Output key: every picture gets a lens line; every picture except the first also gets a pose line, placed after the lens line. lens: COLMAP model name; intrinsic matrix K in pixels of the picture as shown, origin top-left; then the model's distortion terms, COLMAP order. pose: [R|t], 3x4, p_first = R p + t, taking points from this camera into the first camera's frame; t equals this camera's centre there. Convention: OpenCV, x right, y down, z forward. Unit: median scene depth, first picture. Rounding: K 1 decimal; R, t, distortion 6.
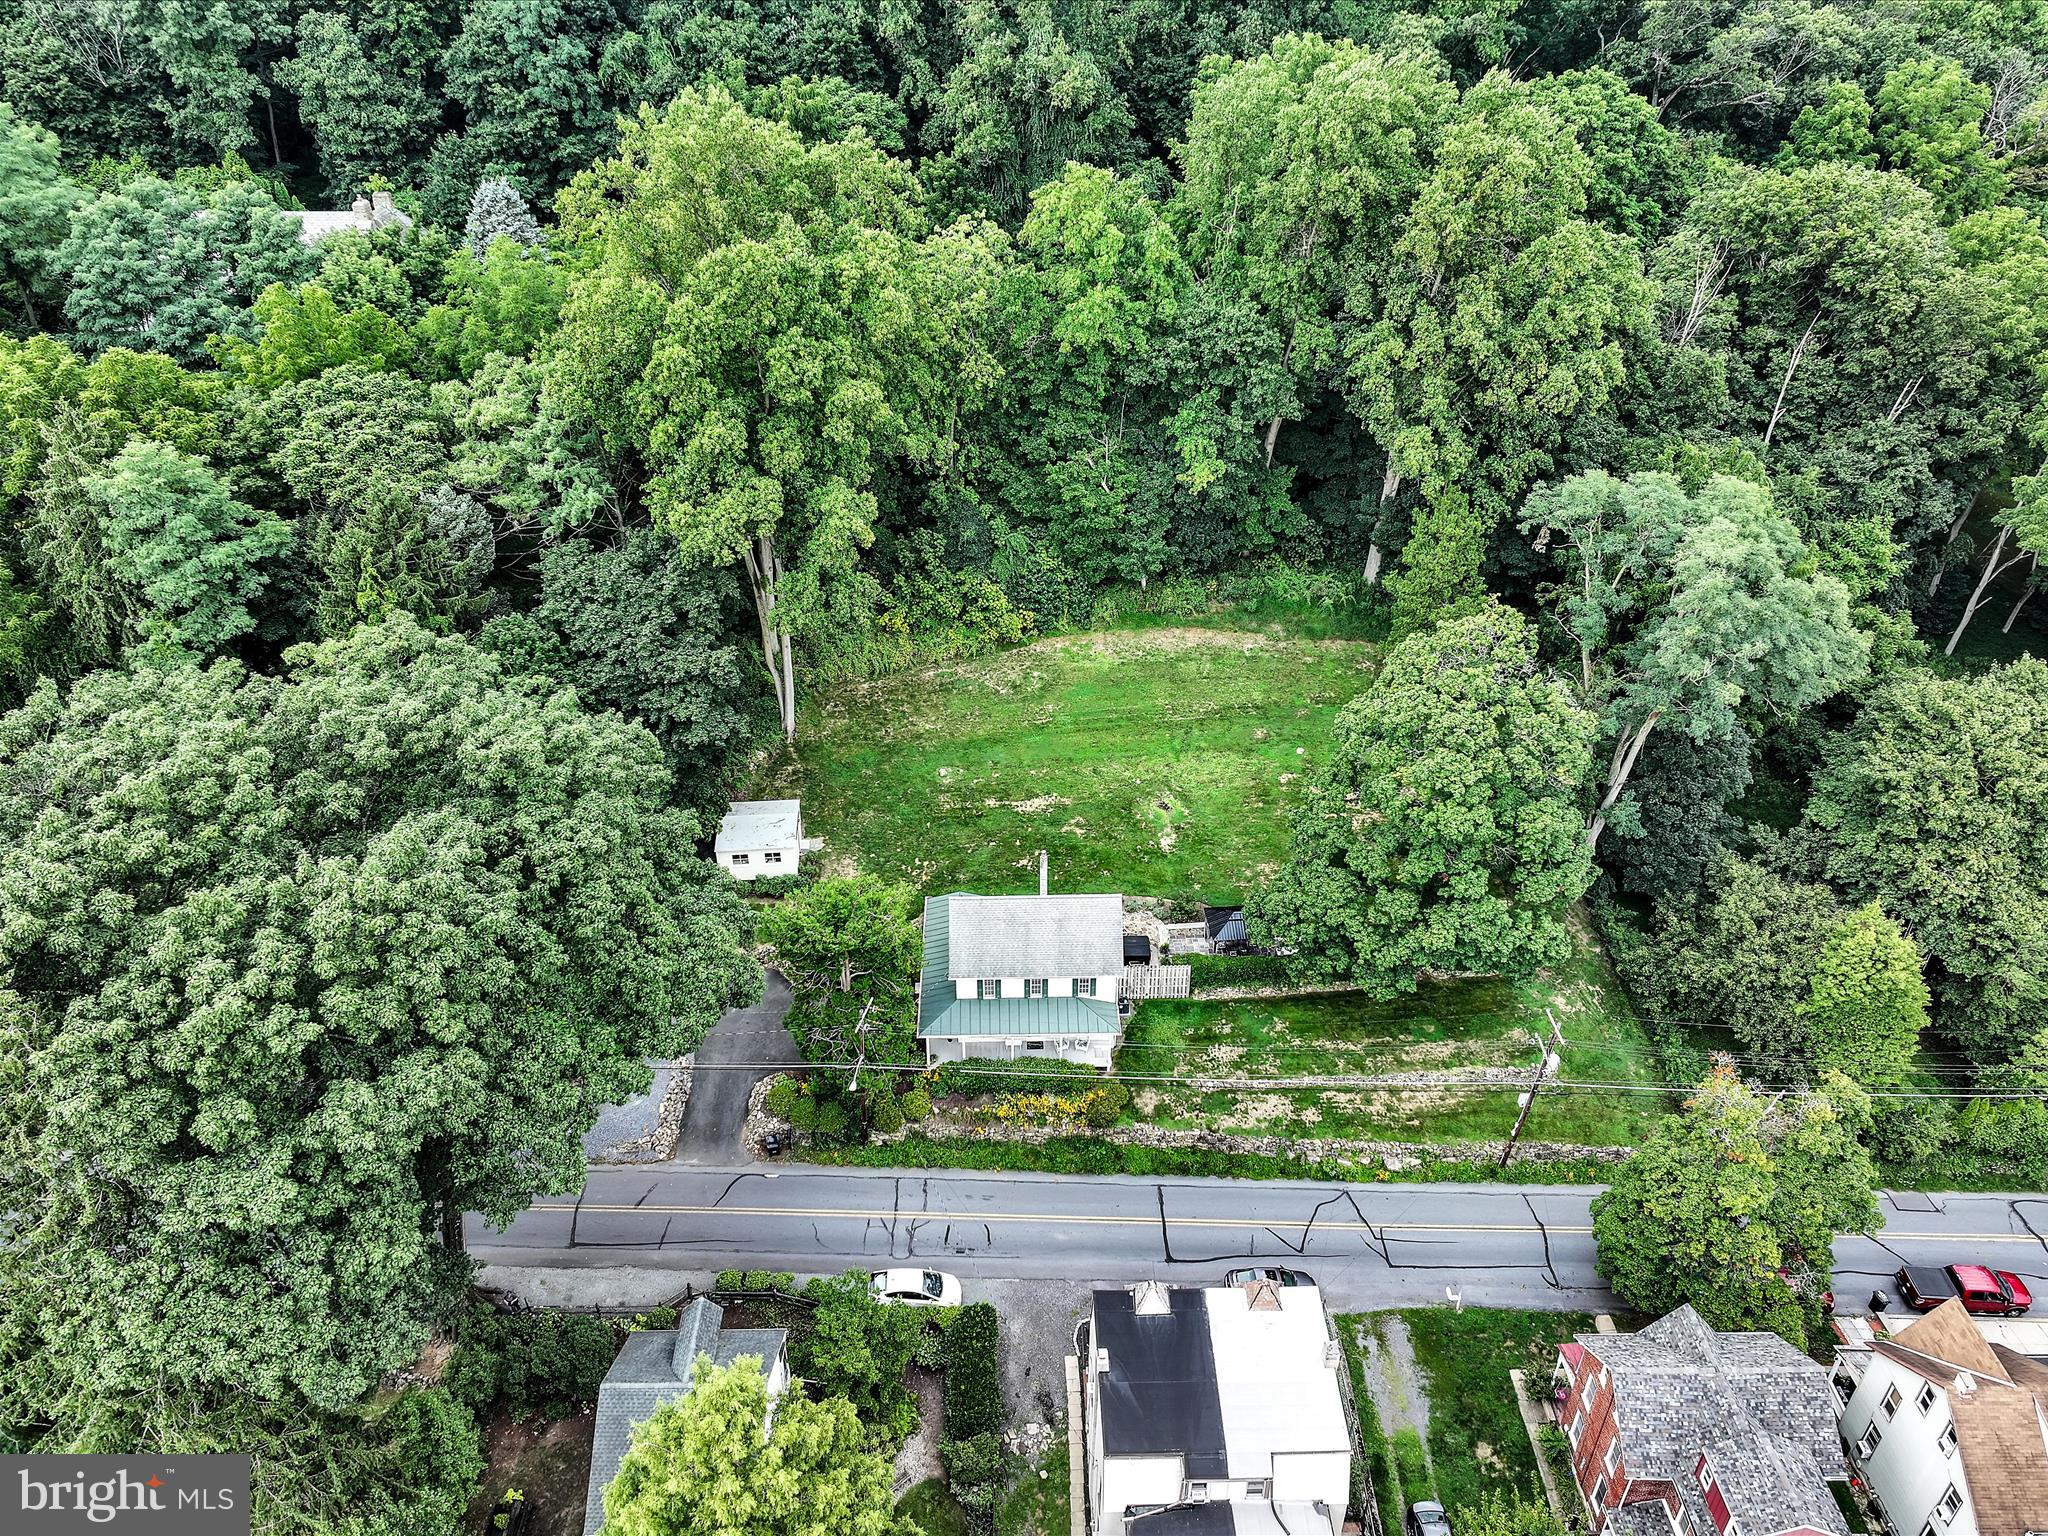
lens RADIAL K [[1442.0, 0, 1021.9], [0, 1442.0, 768.8], [0, 0, 1]] dist [-0.009026, 0.015619]
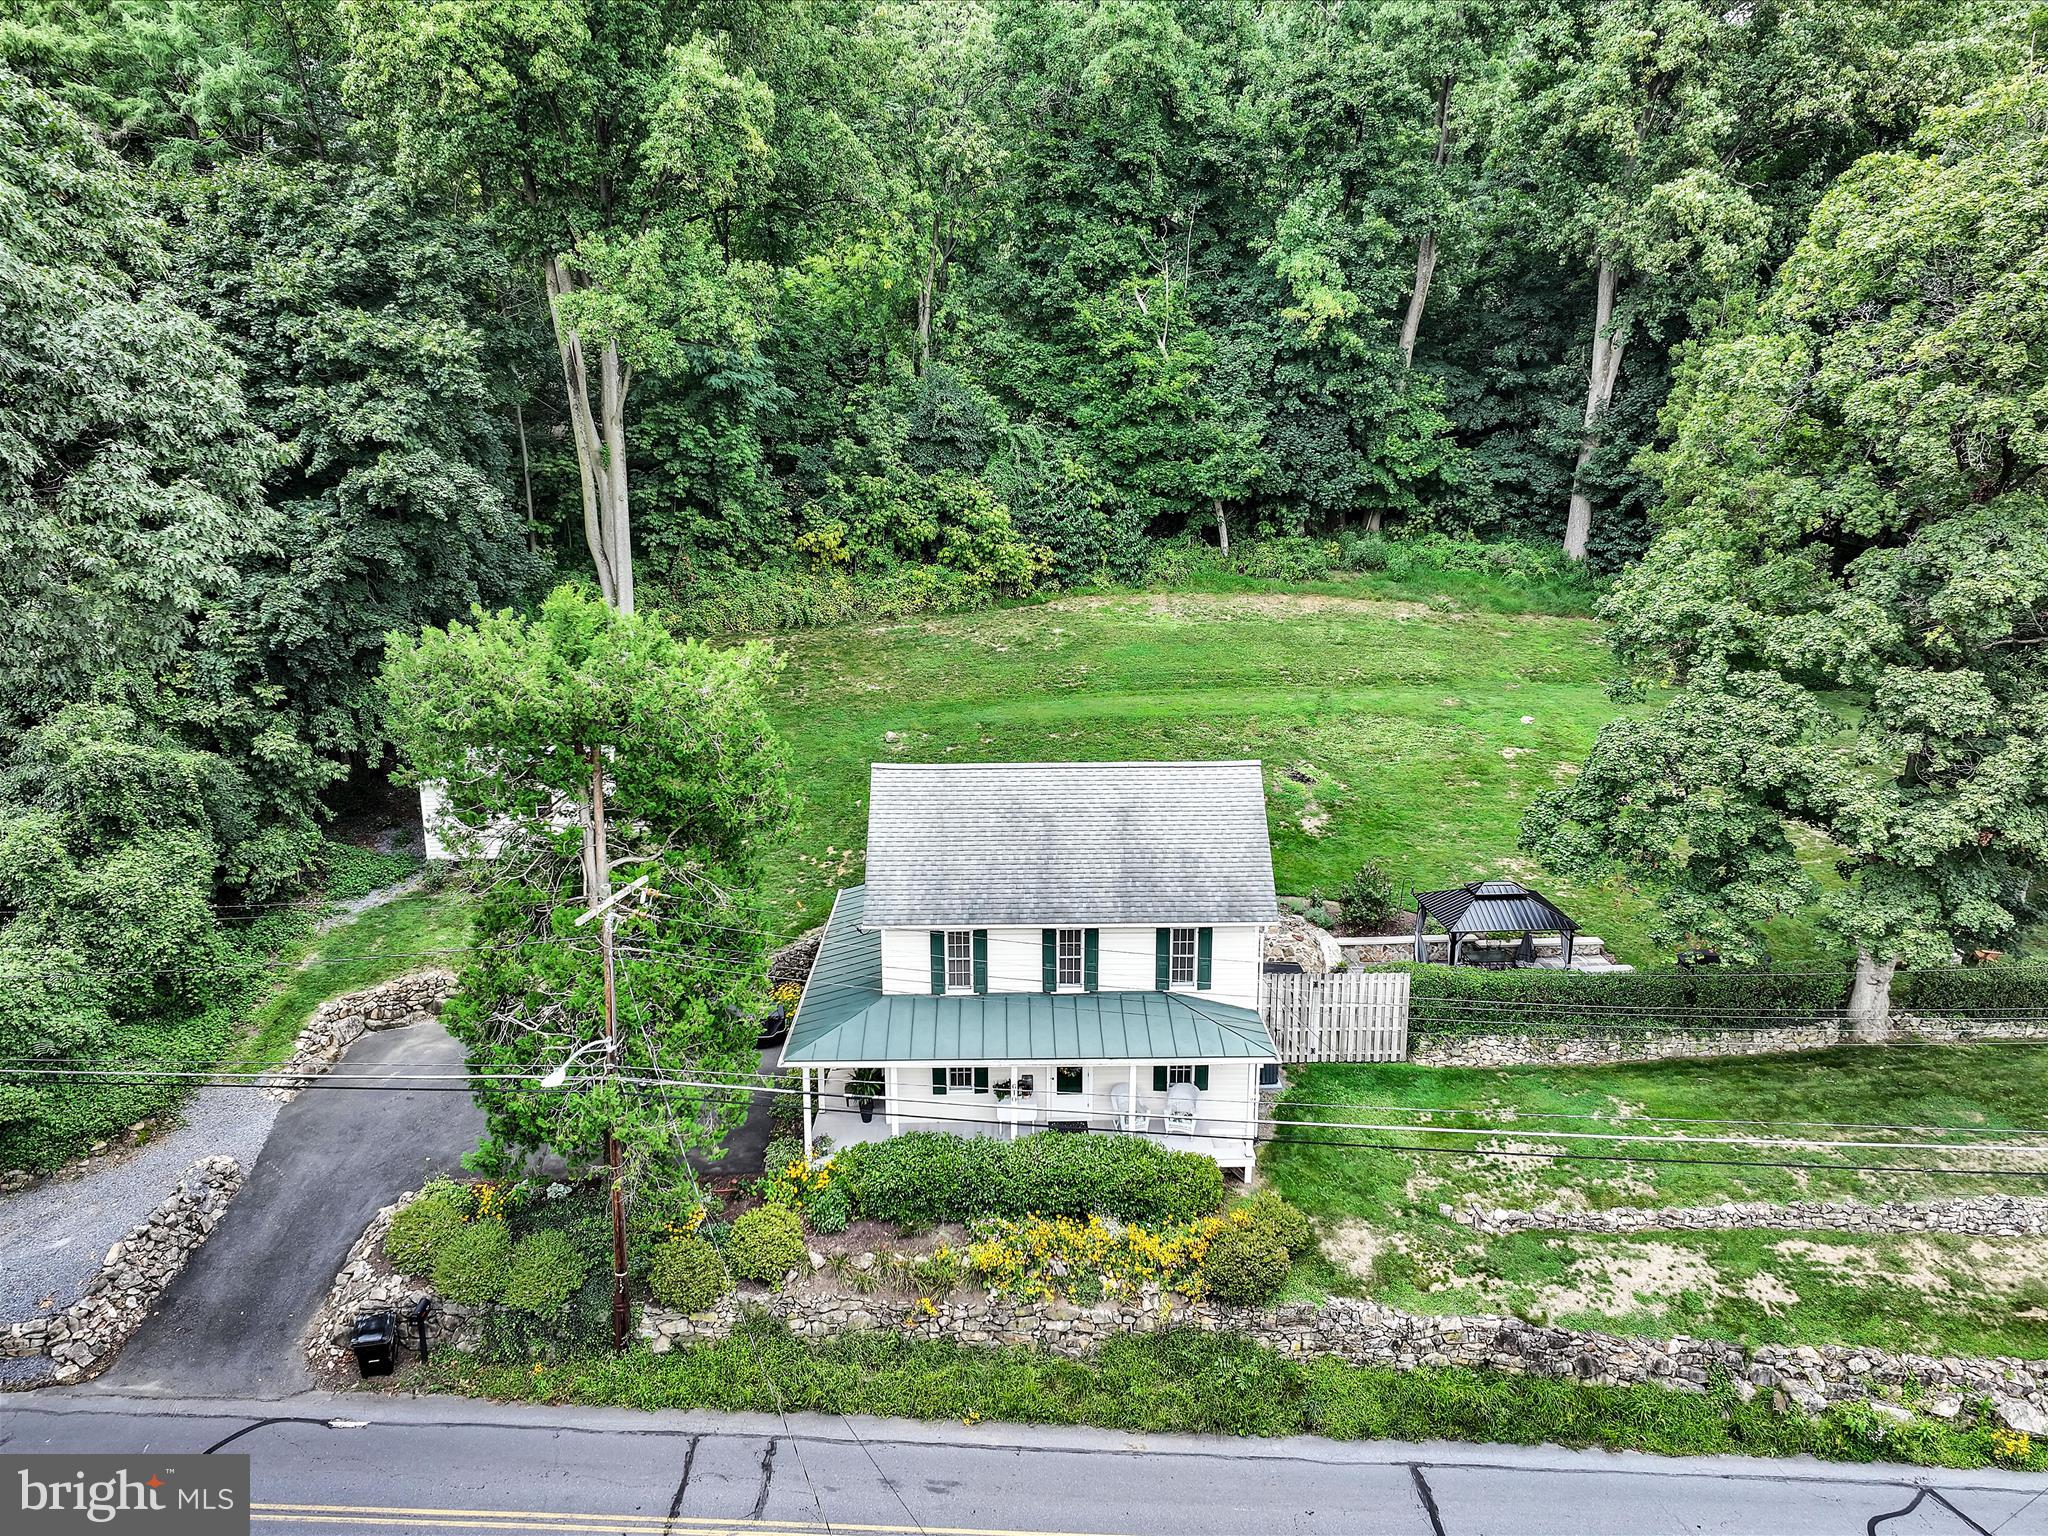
lens RADIAL K [[1442.0, 0, 1027.0], [0, 1442.0, 766.3], [0, 0, 1]] dist [-0.009026, 0.015619]
pose [[0.999997, 0.001733, -0.001419, -0.002454], [-0.002115, 0.939363, -0.342919, 0.241314], [0.000738, 0.342921, 0.939364, 0.579290]]
